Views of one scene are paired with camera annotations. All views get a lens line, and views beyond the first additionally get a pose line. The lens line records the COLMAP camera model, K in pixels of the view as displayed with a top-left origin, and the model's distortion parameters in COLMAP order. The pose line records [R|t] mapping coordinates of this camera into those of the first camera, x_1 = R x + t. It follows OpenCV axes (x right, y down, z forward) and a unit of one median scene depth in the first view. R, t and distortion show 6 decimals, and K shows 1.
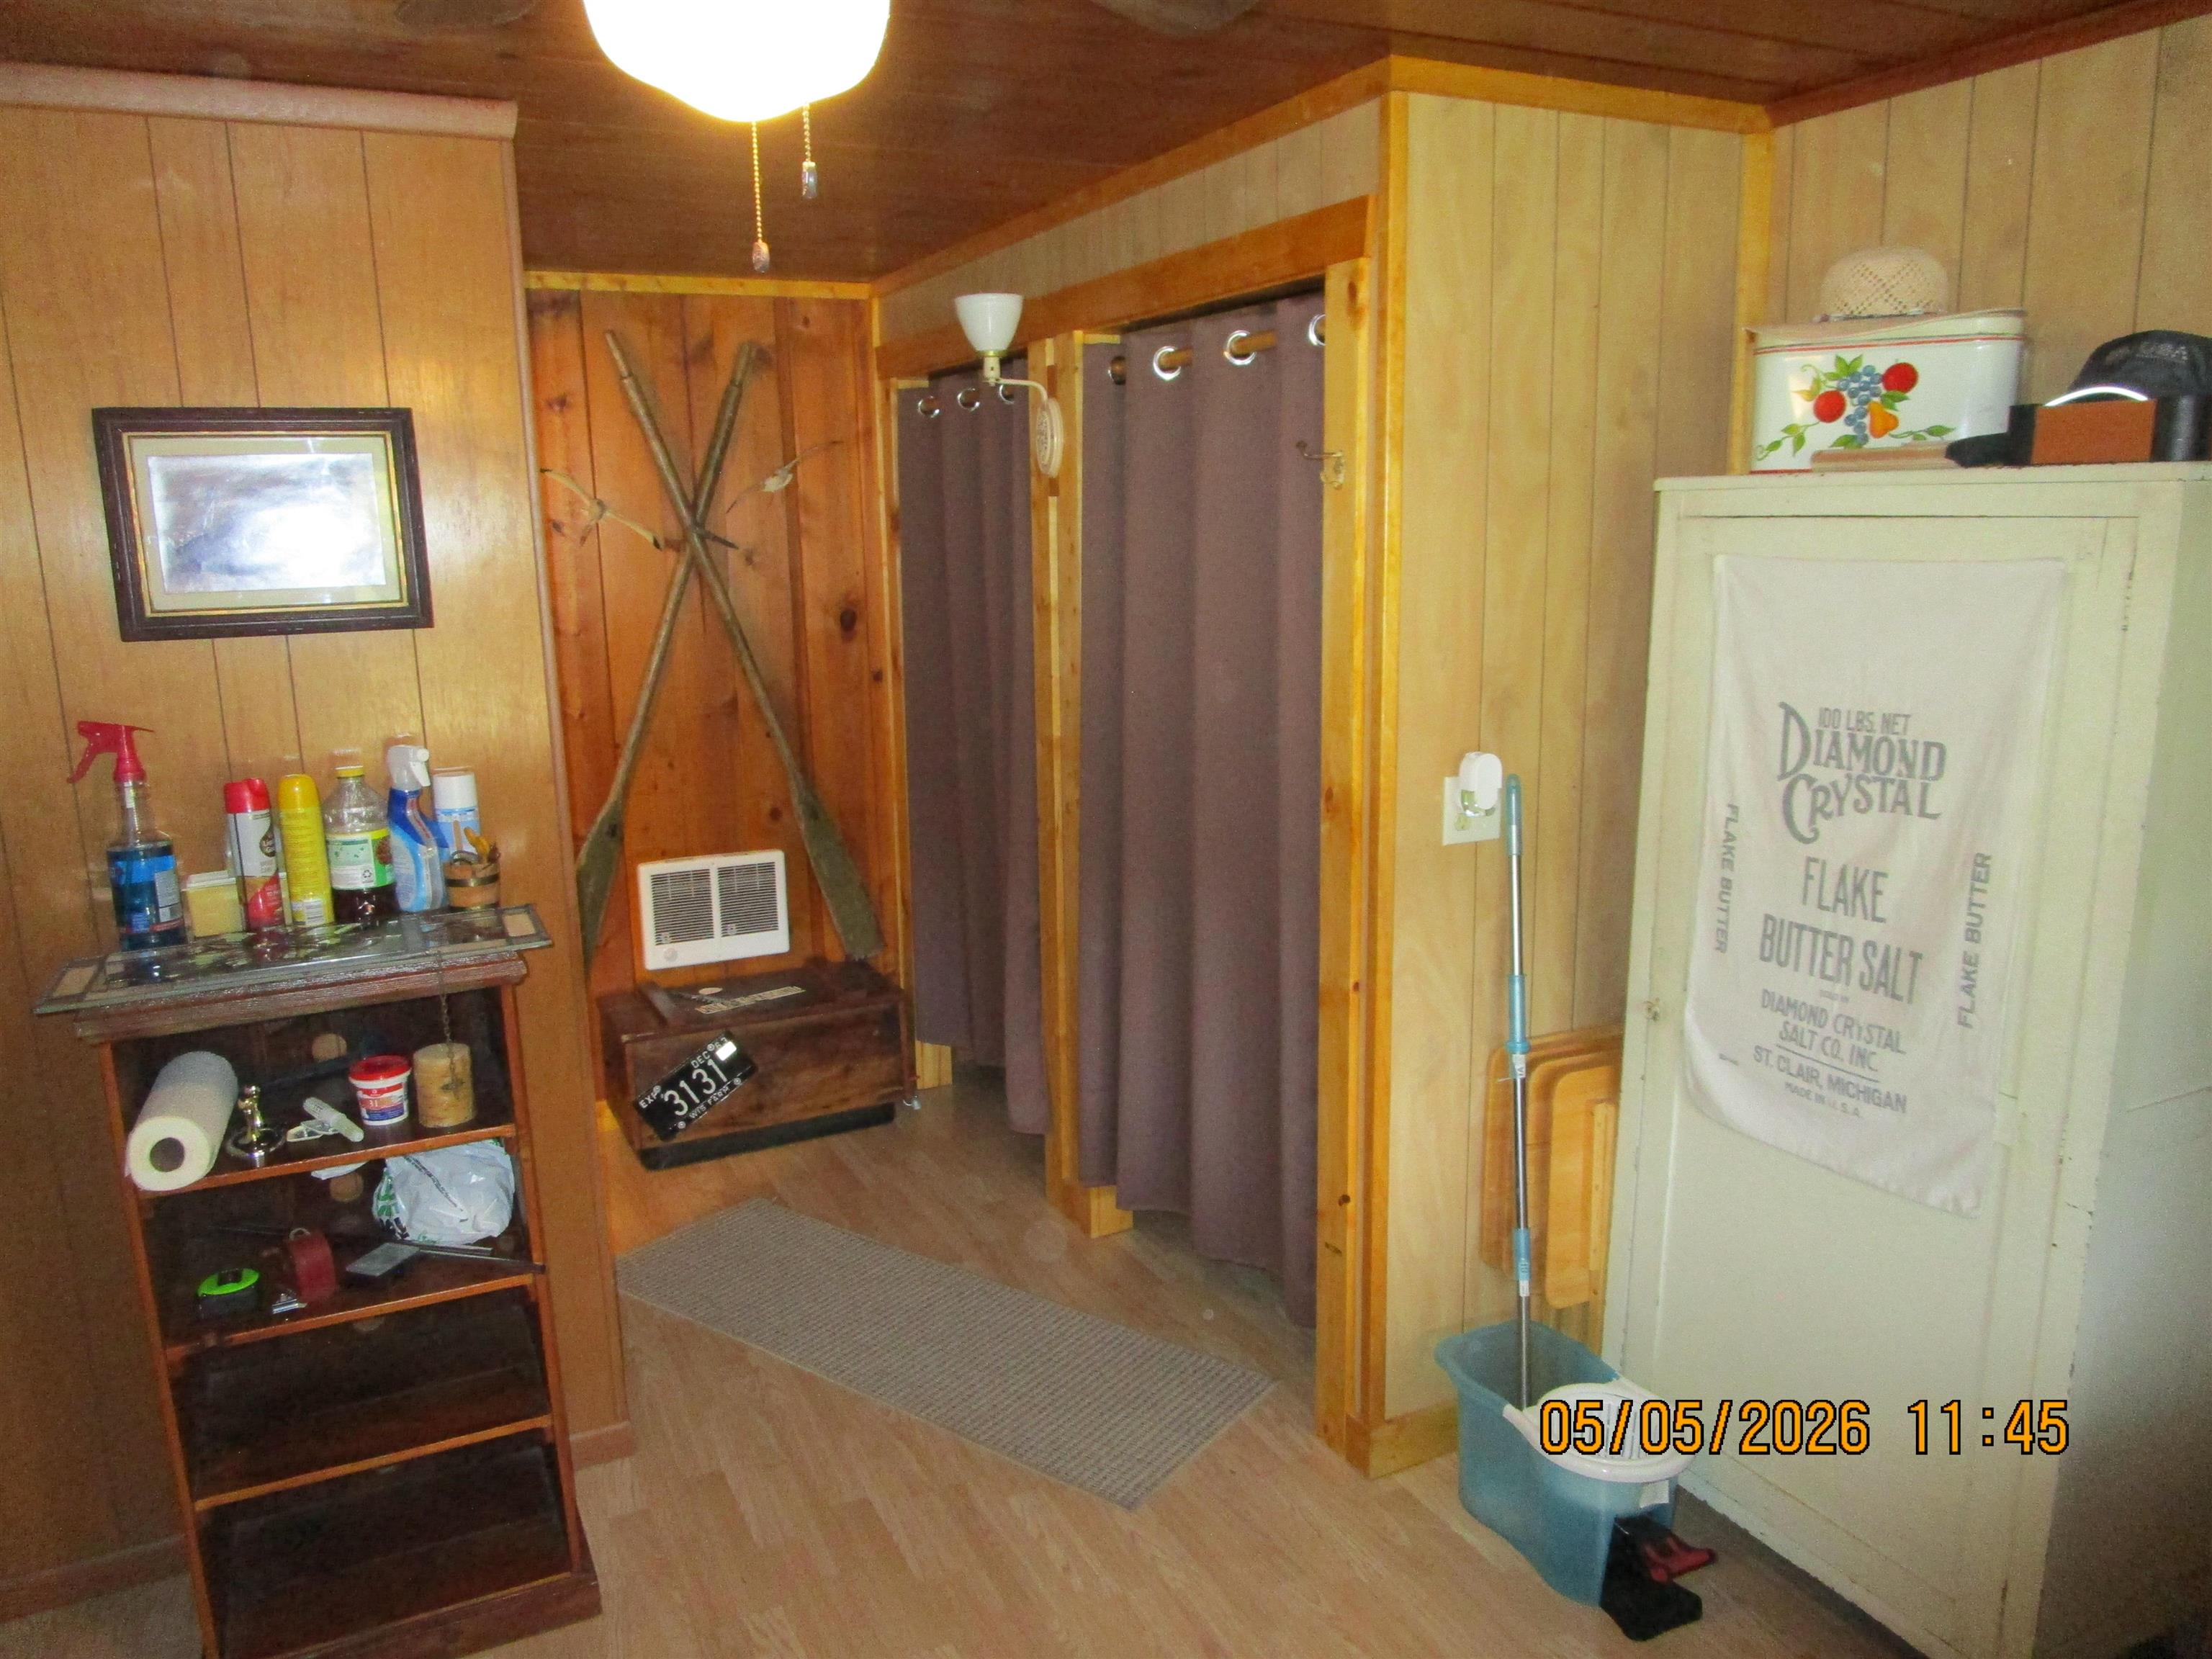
lens RADIAL K [[1576.0, 0, 1105.9], [0, 1576.0, 833.7], [0, 0, 1]] dist [-0.033256, 0.015940]
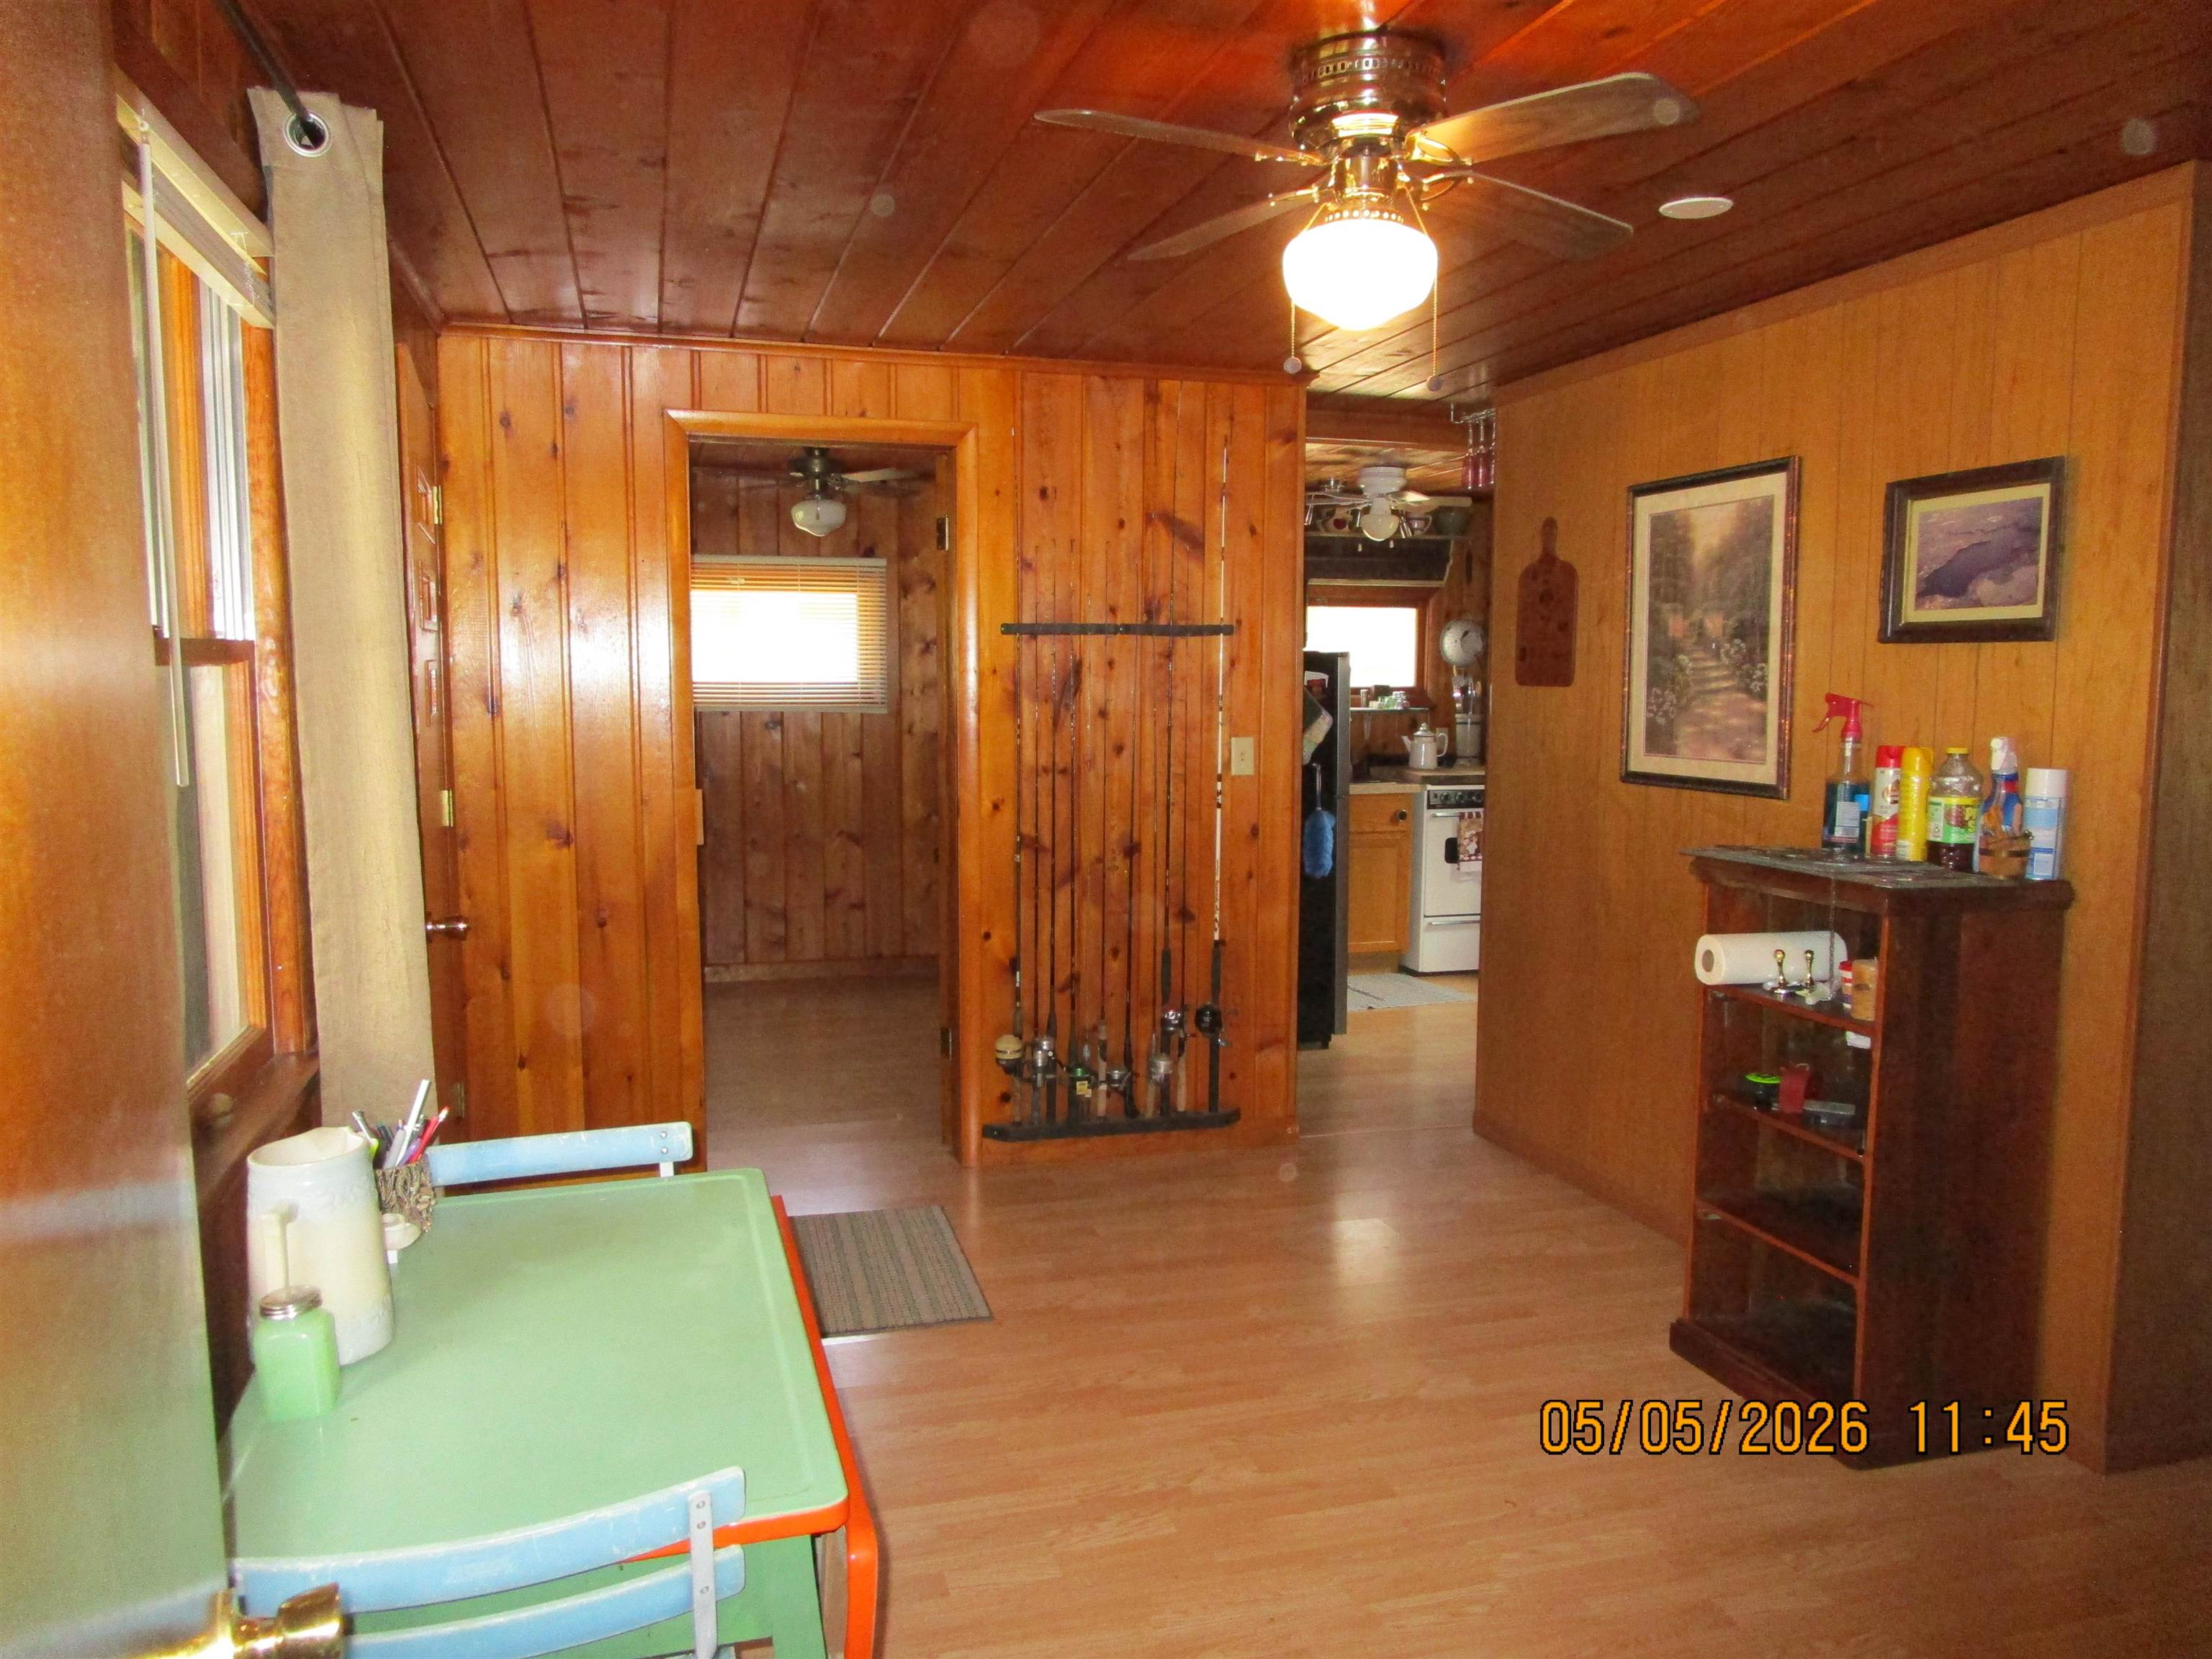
lens RADIAL K [[1576.0, 0, 1118.6], [0, 1576.0, 829.8], [0, 0, 1]] dist [-0.033256, 0.015940]
pose [[-0.170778, 0.118084, -0.978208, 0.920071], [-0.188178, 0.970610, 0.150020, -0.041160], [0.967173, 0.209697, -0.143538, 0.567208]]
